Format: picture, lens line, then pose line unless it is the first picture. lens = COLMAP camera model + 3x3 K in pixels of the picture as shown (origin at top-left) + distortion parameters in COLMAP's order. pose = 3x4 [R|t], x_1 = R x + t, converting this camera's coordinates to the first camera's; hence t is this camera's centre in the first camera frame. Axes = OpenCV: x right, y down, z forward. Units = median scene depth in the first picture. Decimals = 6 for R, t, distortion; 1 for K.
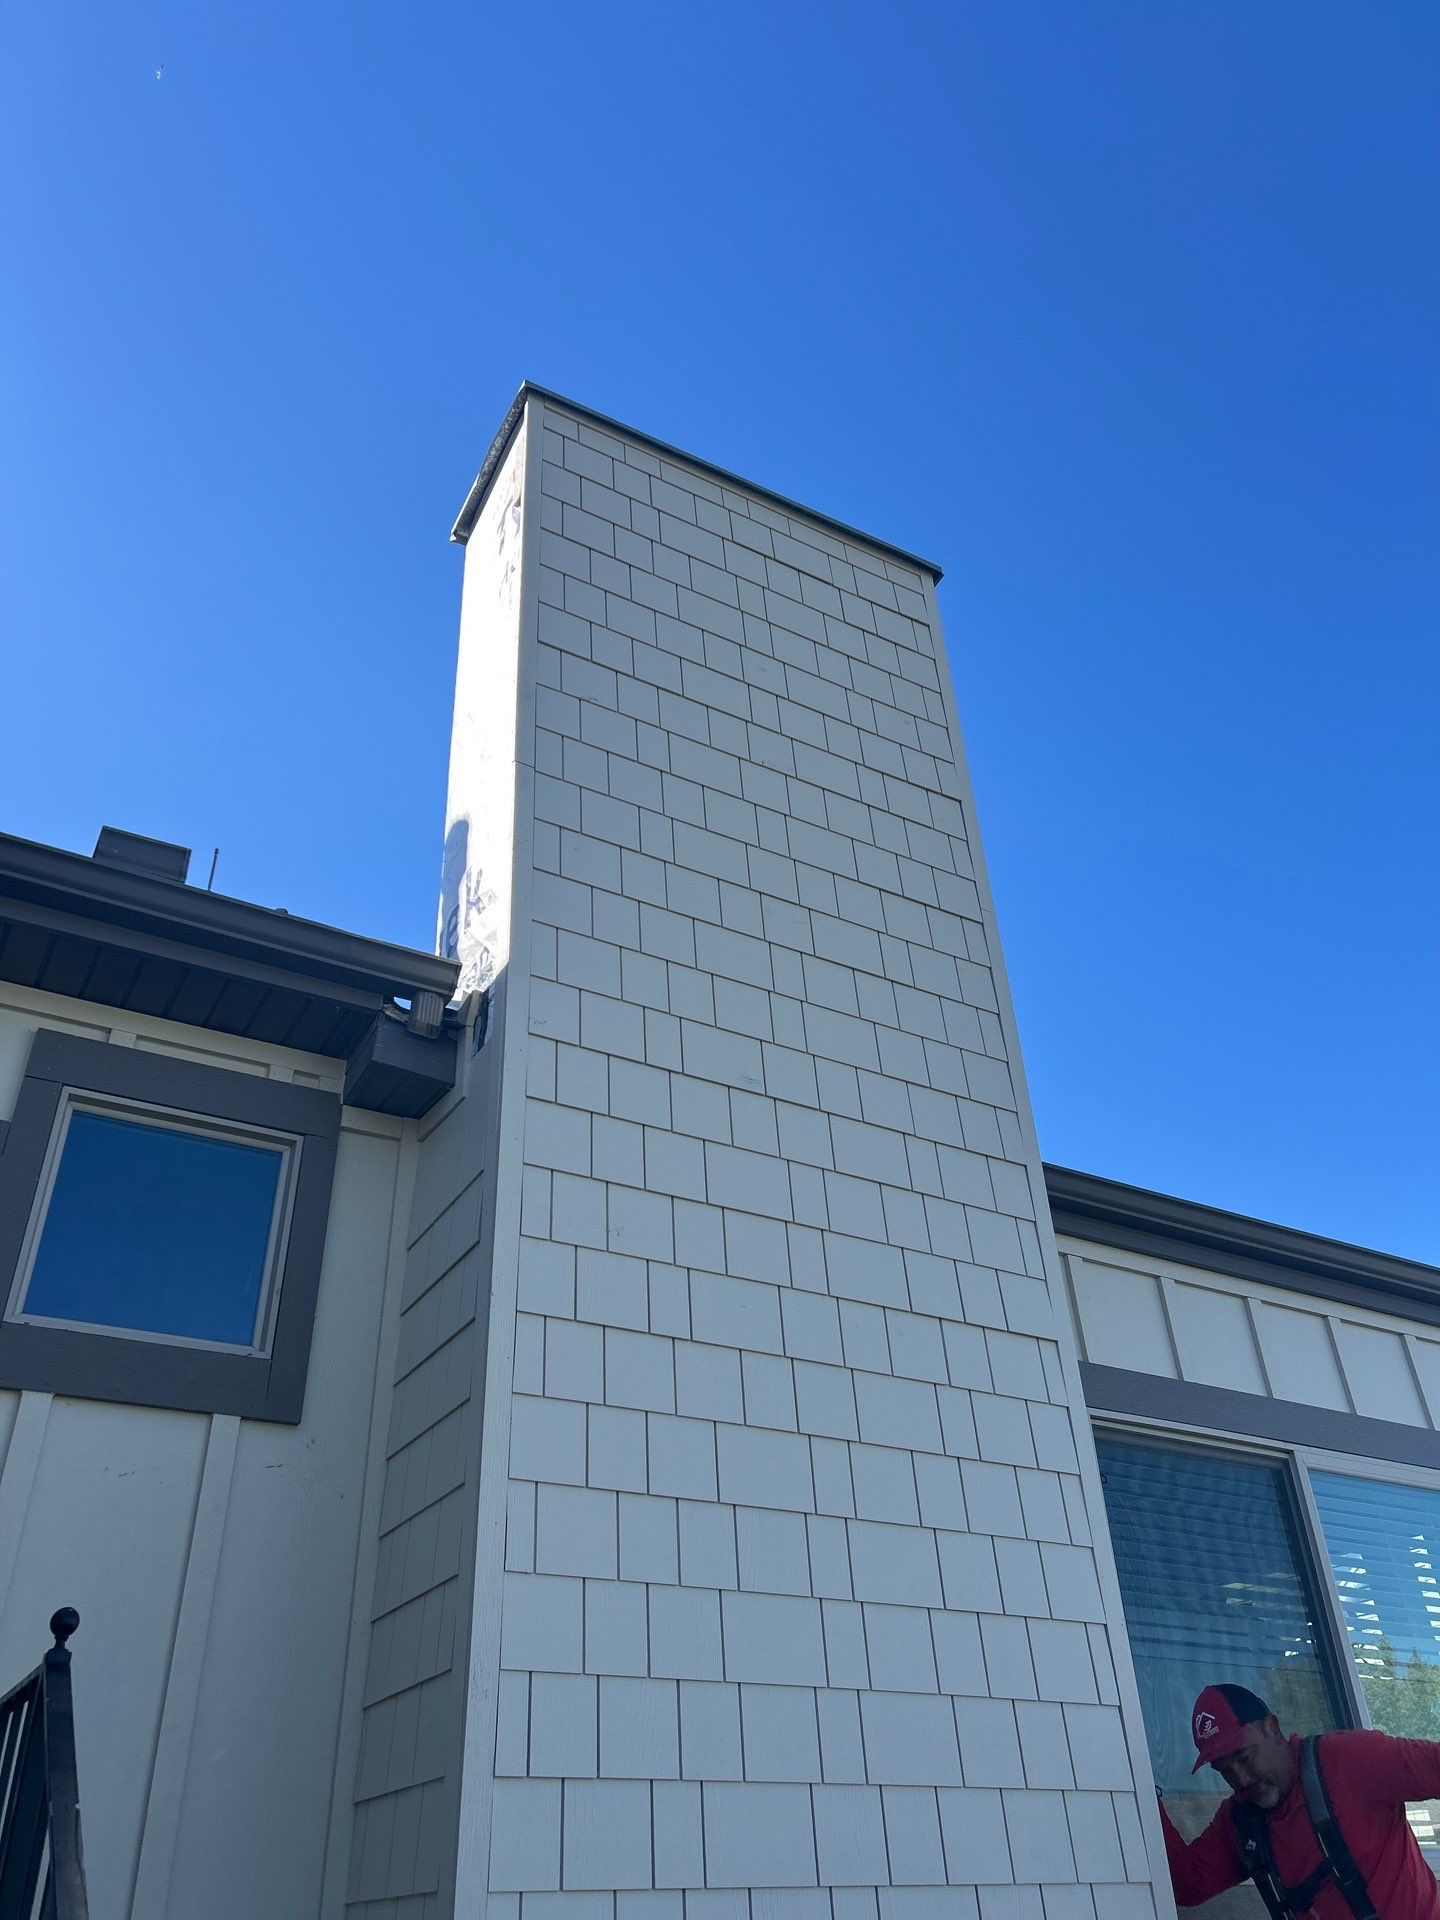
lens RADIAL K [[1440.1, 0, 720.0], [0, 1440.1, 960.0], [0, 0, 1]] dist [0.168925, -0.252564]
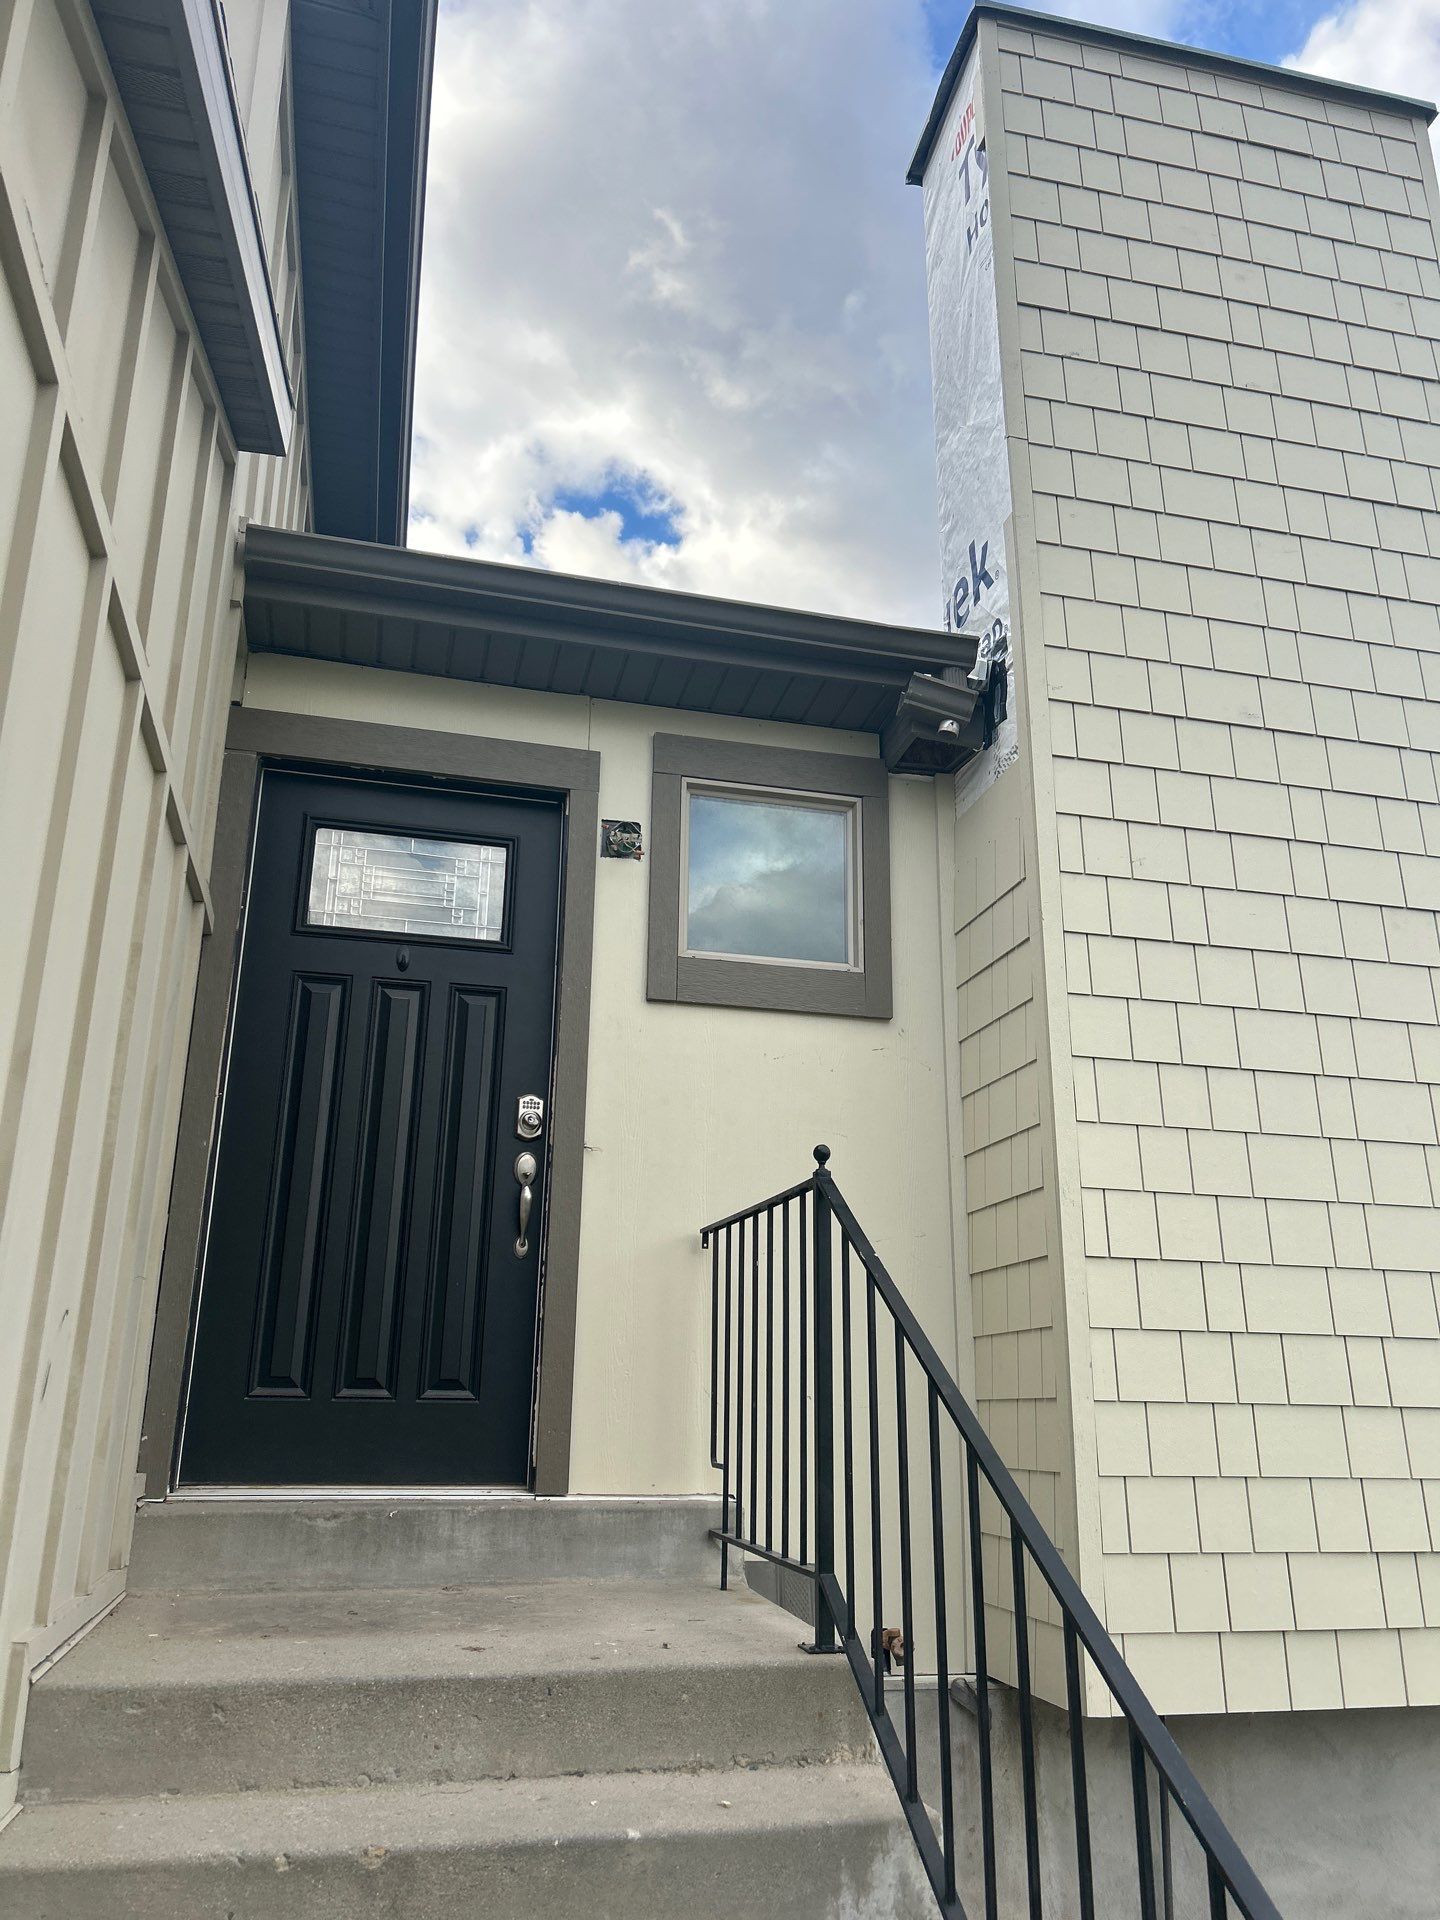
lens RADIAL K [[1456.1, 0, 738.0], [0, 1456.1, 978.9], [0, 0, 1]] dist [0.047820, -0.028498]
pose [[0.959382, -0.042877, -0.278831, -0.050598], [0.121932, 0.954317, 0.272784, -0.078943], [0.254397, -0.295703, 0.920783, -0.192079]]
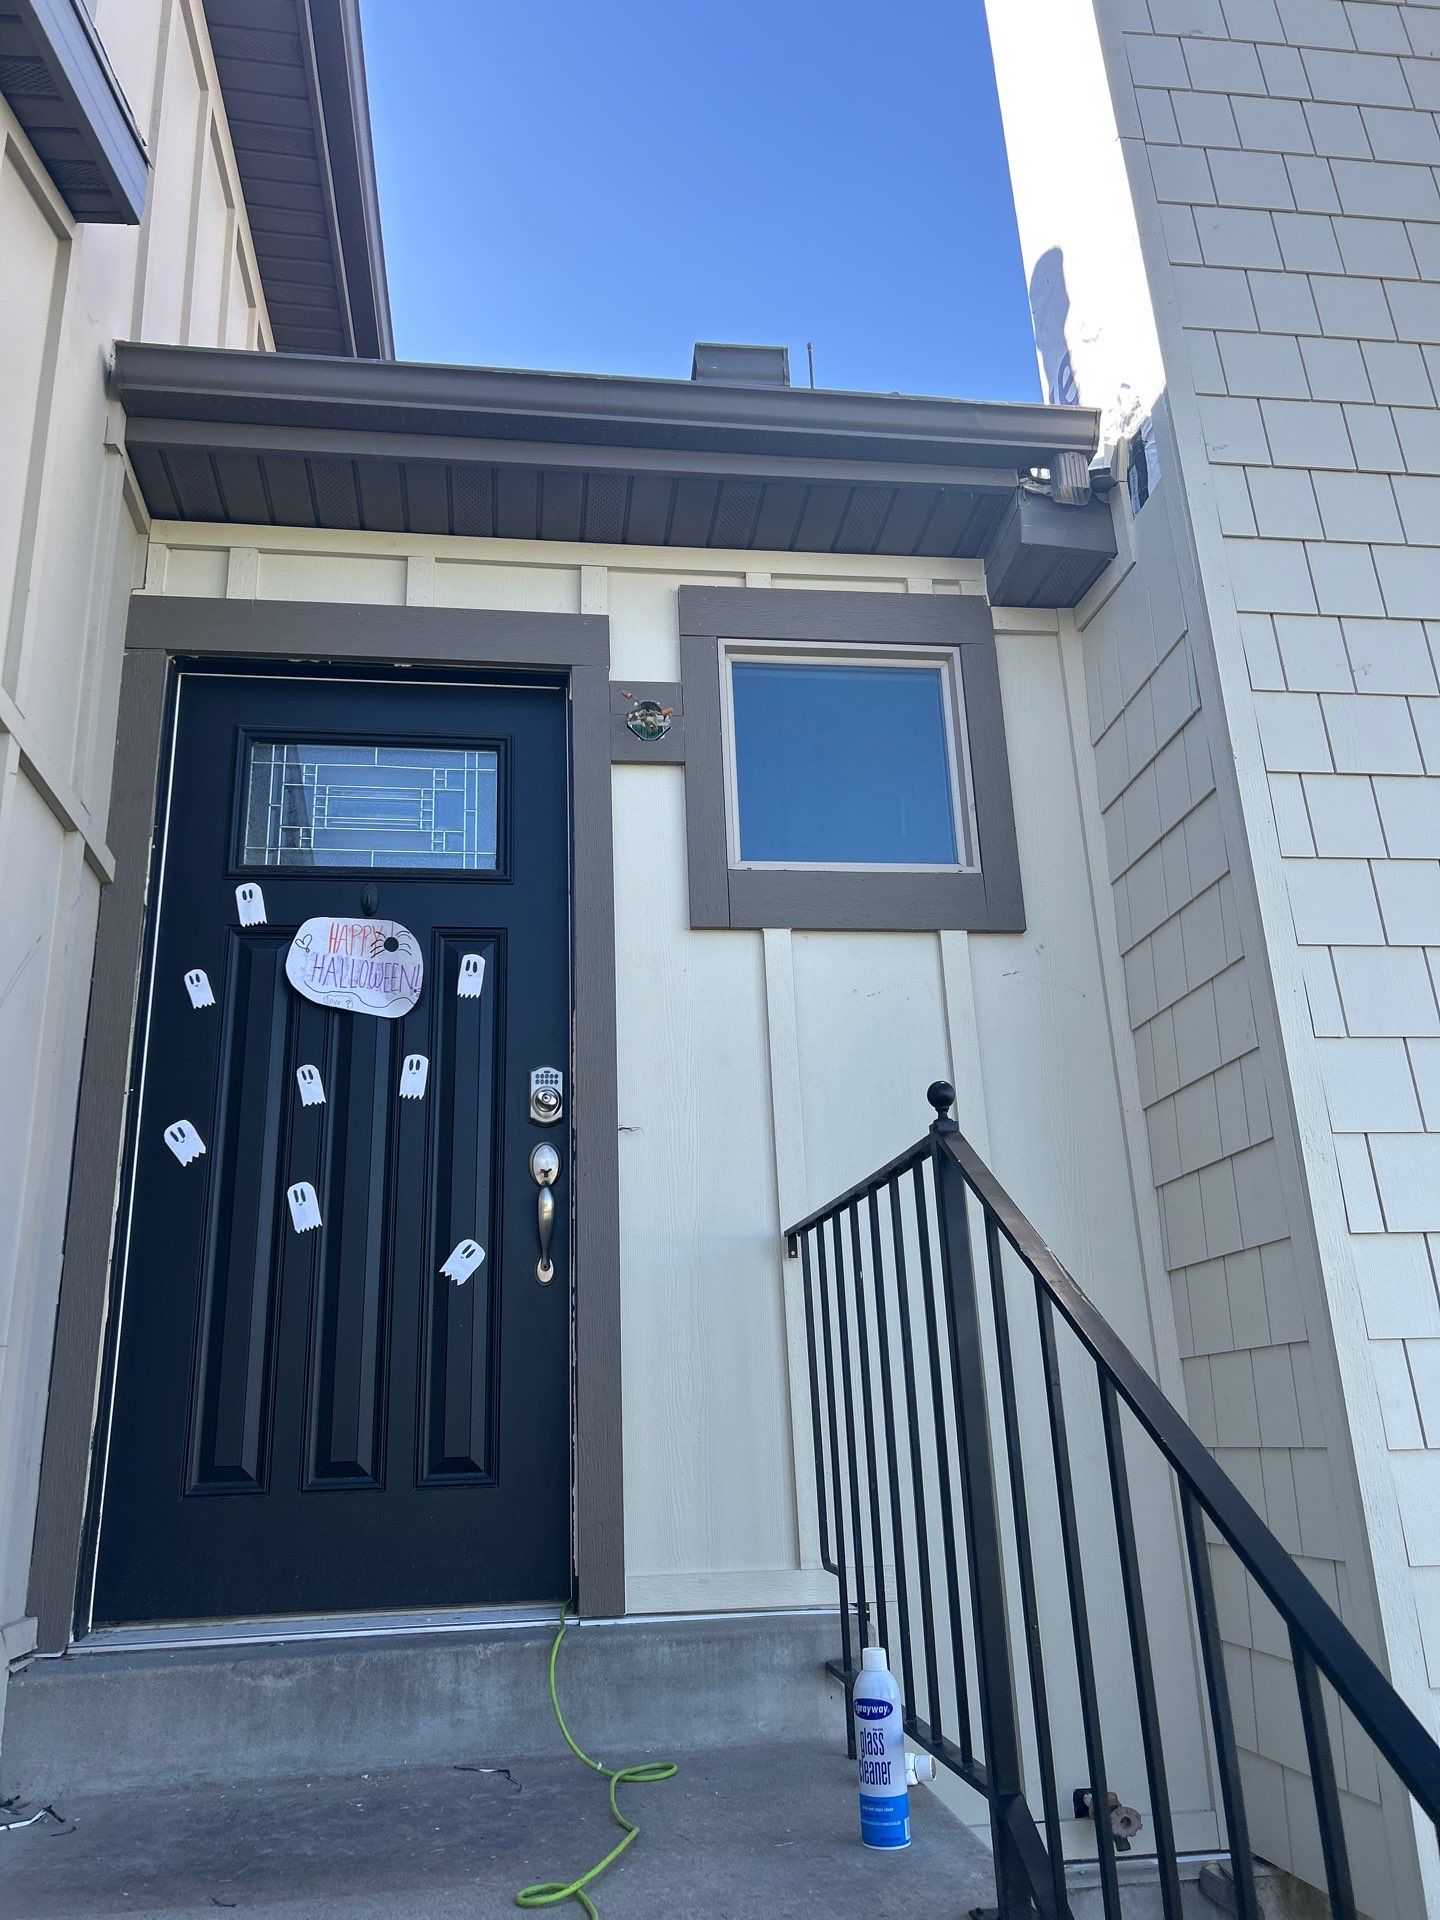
lens RADIAL K [[1437.5, 0, 720.0], [0, 1437.5, 960.0], [0, 0, 1]] dist [0.019543, -0.002216]
pose [[0.923542, -0.125873, -0.362251, -0.118784], [0.221757, 0.945946, 0.236665, 0.058621], [0.312880, -0.298902, 0.901534, 0.072308]]
